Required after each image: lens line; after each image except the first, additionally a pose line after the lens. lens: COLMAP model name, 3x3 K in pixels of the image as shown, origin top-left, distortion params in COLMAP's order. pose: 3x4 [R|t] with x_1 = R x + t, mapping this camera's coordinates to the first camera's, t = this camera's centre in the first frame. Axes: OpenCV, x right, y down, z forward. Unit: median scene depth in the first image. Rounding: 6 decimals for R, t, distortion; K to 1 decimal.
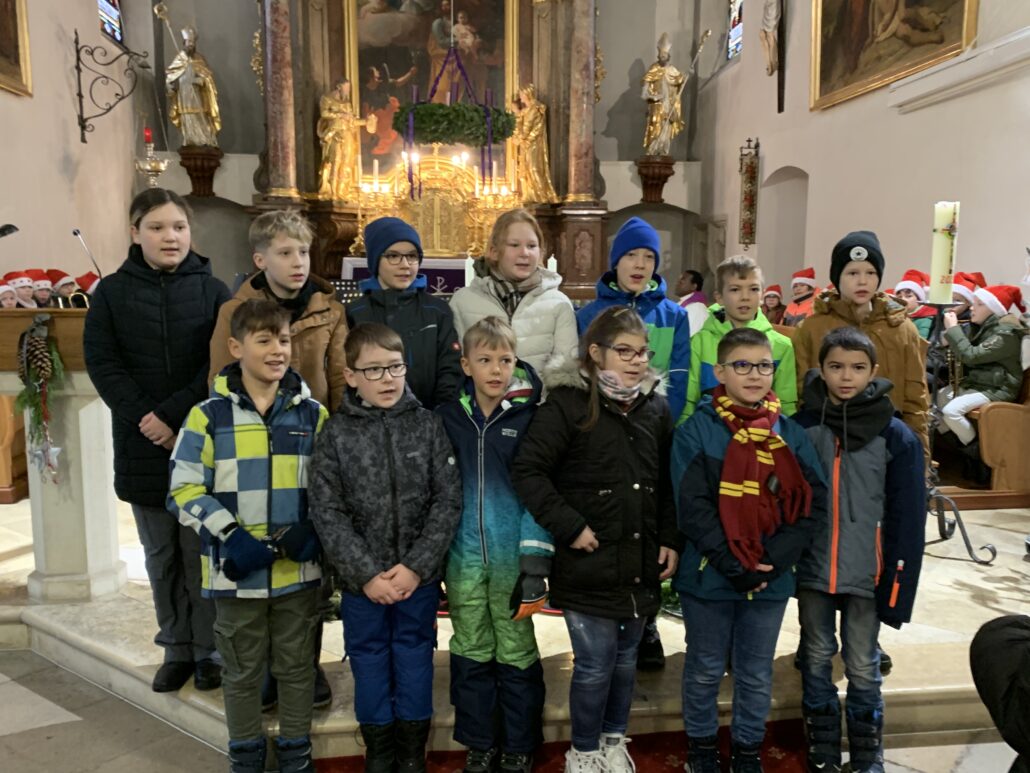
lens RADIAL K [[937.4, 0, 524.1], [0, 937.4, 405.0], [0, 0, 1]] dist [0.041828, 0.000000]
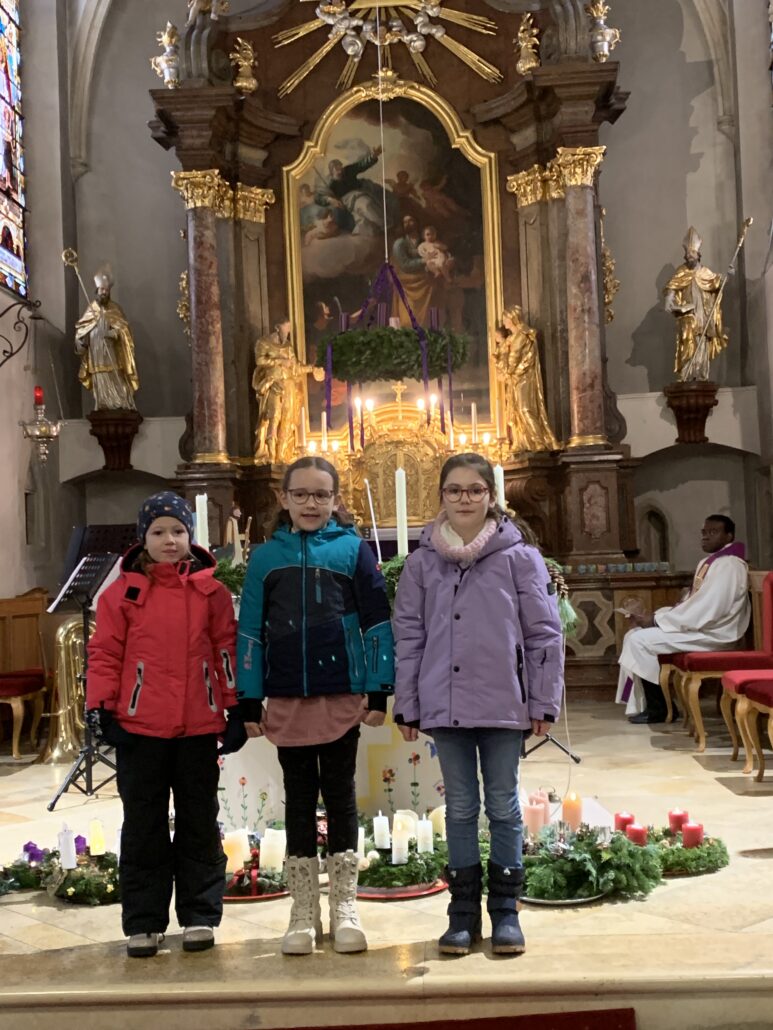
lens RADIAL K [[1315.2, 0, 389.4], [0, 1315.2, 521.8], [0, 0, 1]] dist [0.190004, 0.000000]
pose [[0.984936, -0.053099, -0.164566, 0.075513], [0.021128, 0.981510, -0.190240, 0.044380], [0.171625, 0.183897, 0.967846, -0.053313]]
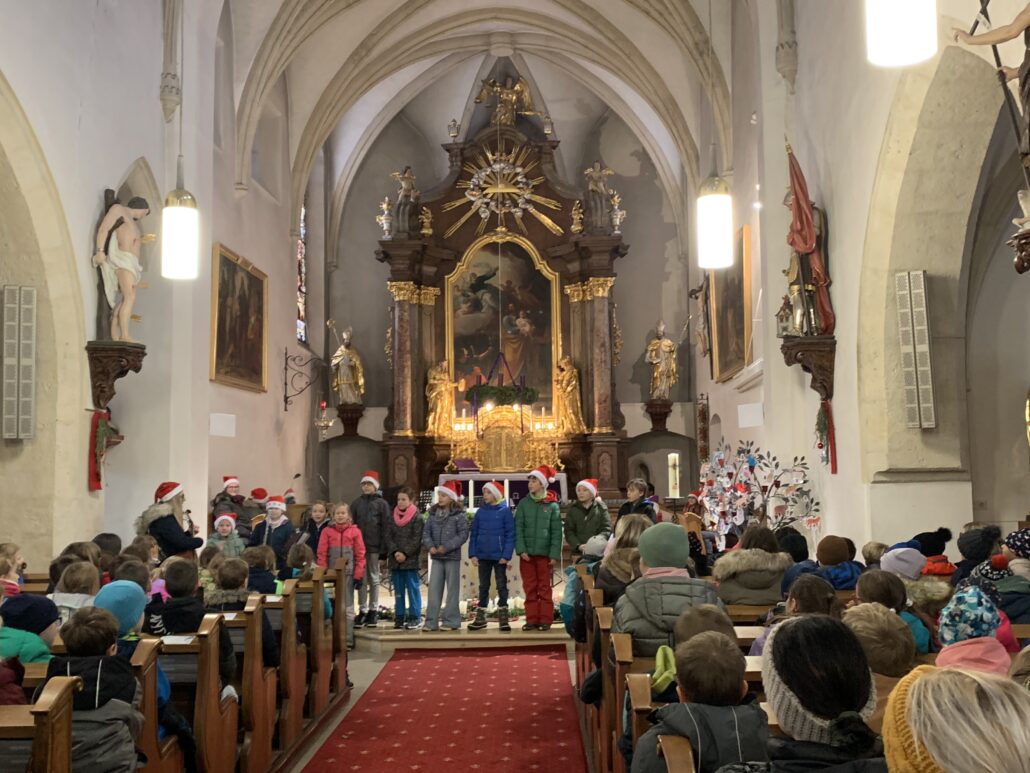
lens RADIAL K [[1022.9, 0, 508.4], [0, 1022.9, 386.9], [0, 0, 1]] dist [0.233127, 0.000000]
pose [[0.989013, -0.030269, -0.144693, 0.148382], [-0.003264, 0.974103, -0.226083, 0.072333], [0.147789, 0.224071, 0.963302, -0.560972]]
